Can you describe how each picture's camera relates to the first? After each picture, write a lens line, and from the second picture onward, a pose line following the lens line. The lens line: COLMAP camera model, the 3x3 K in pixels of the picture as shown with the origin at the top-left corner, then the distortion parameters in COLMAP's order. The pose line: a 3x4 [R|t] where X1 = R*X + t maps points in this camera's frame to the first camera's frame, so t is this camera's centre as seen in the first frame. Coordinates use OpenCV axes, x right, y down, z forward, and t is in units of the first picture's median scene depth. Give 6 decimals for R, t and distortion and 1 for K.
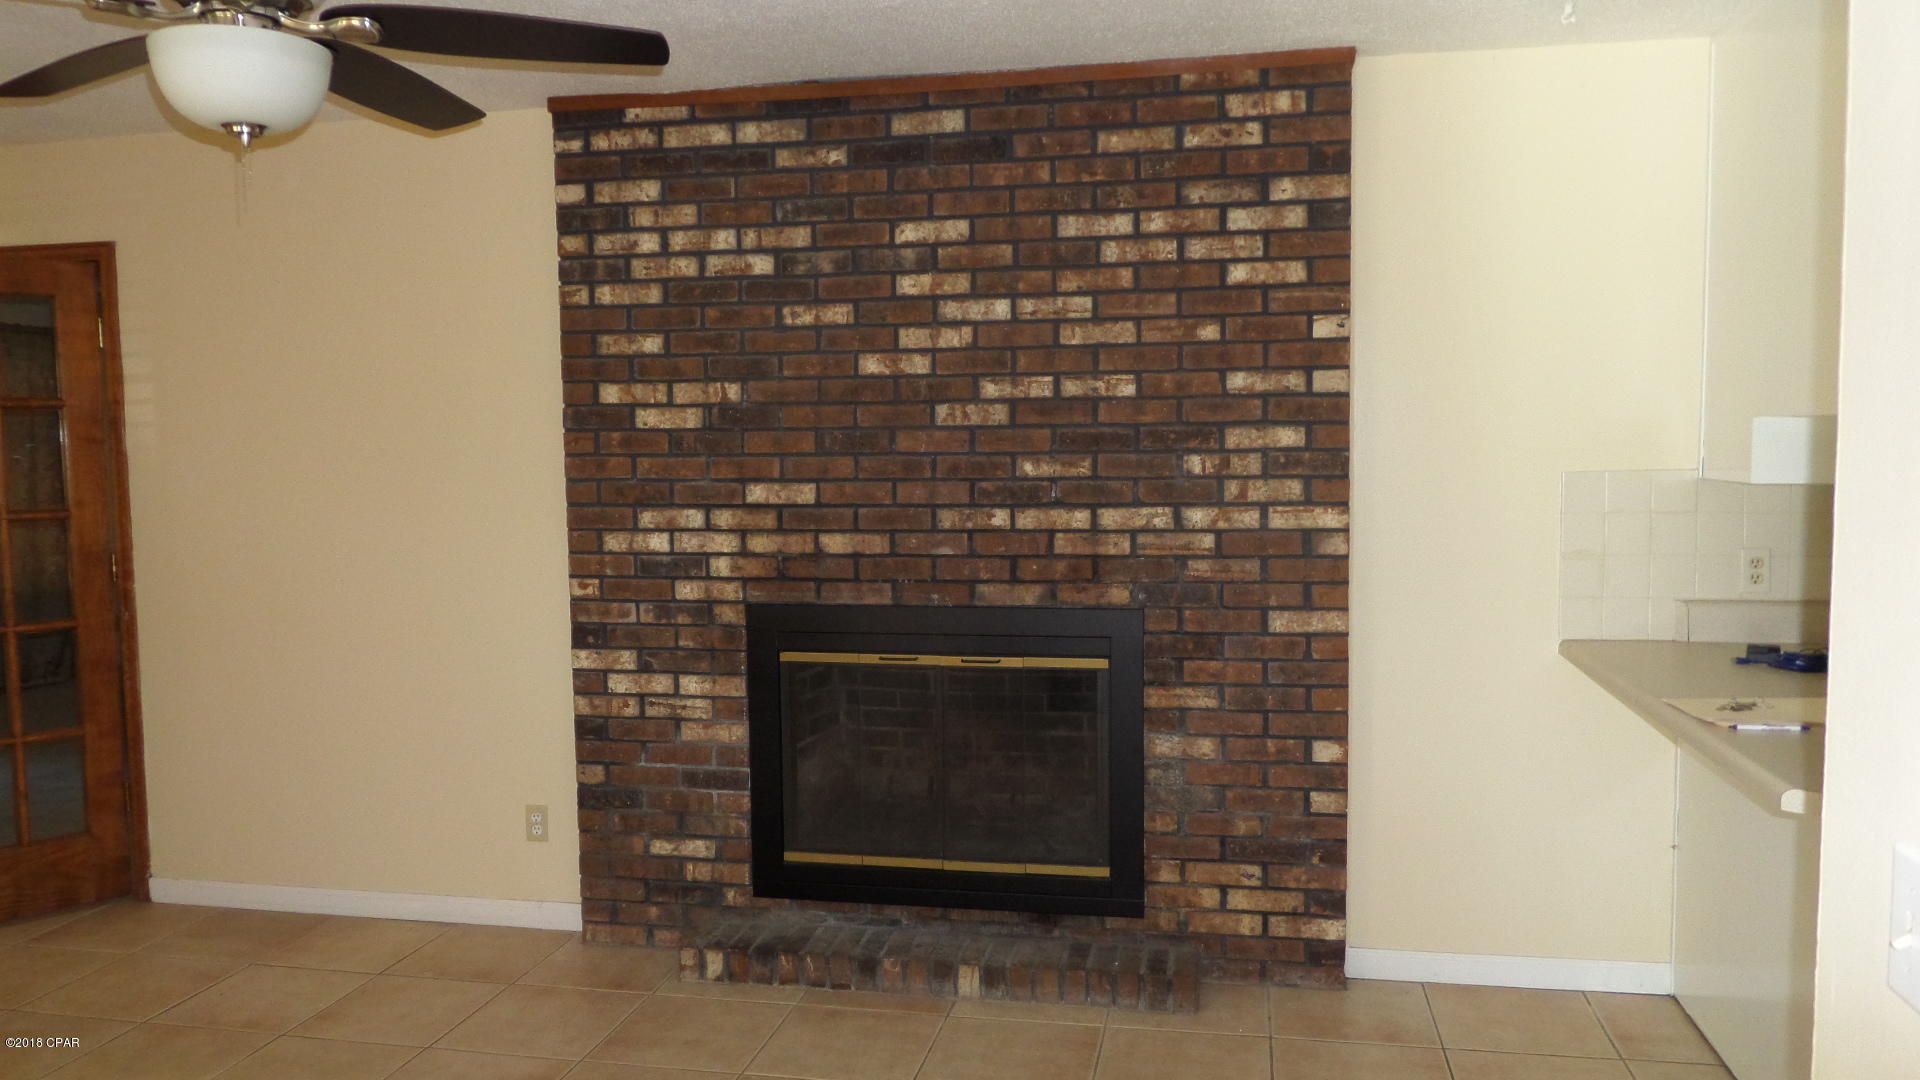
lens RADIAL K [[1396.4, 0, 960.0], [0, 1396.4, 540.0], [0, 0, 1]] dist [-0.002424, -0.021292]
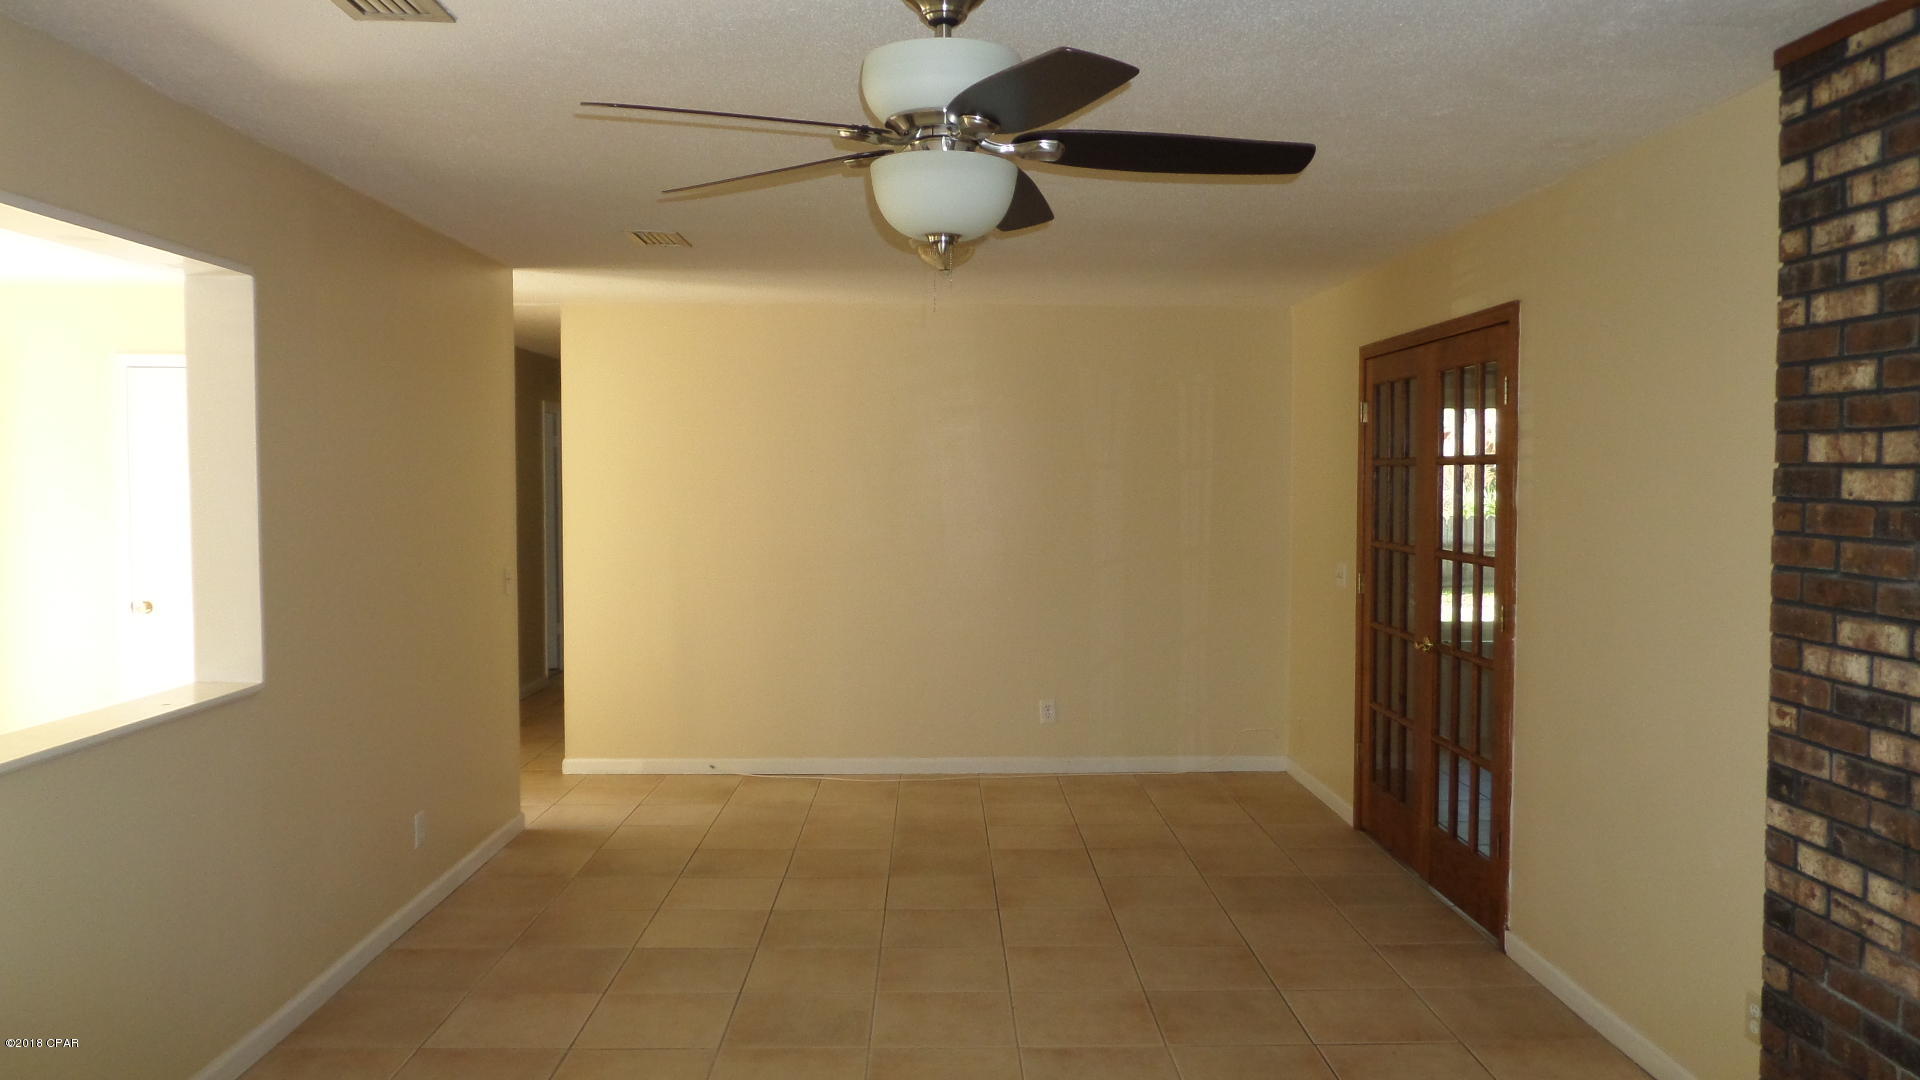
lens RADIAL K [[1396.4, 0, 960.0], [0, 1396.4, 540.0], [0, 0, 1]] dist [-0.002424, -0.021292]
pose [[0.215455, 0.055305, -0.974946, 0.340451], [-0.078801, 0.996124, 0.039092, -0.052275], [0.973329, 0.068404, 0.218978, 0.428856]]
